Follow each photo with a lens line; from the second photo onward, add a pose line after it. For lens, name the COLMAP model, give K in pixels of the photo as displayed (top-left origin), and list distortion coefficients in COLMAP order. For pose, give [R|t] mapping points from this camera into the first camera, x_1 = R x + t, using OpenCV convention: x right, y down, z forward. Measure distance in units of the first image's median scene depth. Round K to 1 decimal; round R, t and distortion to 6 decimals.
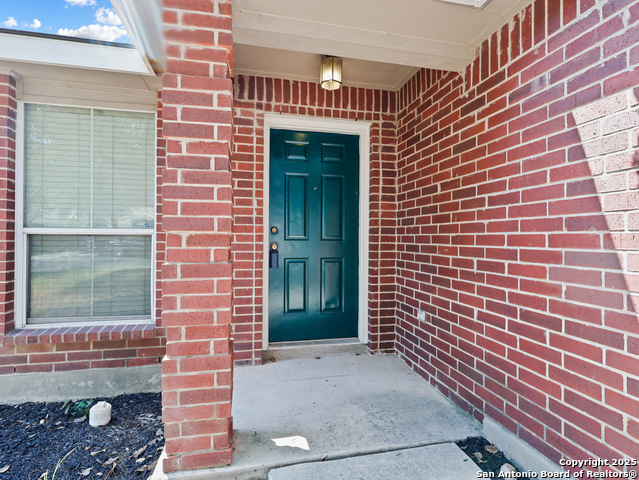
lens RADIAL K [[333.9, 0, 317.5], [0, 333.9, 237.6], [0, 0, 1]] dist [-0.002817, 0.000794]
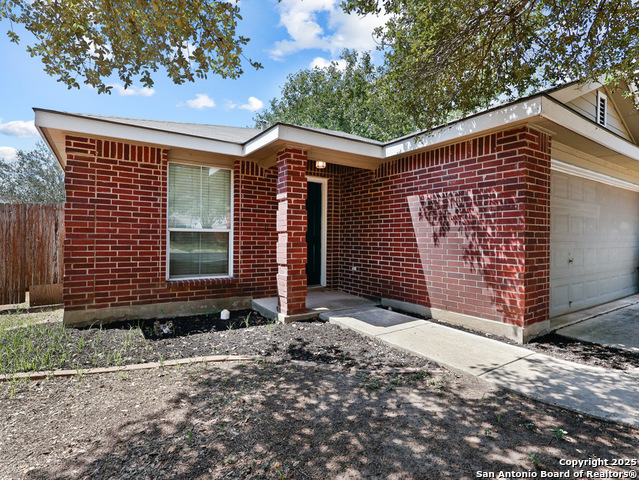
lens RADIAL K [[330.5, 0, 318.1], [0, 330.5, 239.3], [0, 0, 1]] dist [-0.005781, -0.000181]
pose [[0.937628, 0.001443, 0.347636, -0.762920], [-0.003467, 0.999980, 0.005200, 0.023965], [-0.347622, -0.006081, 0.937615, -1.117344]]
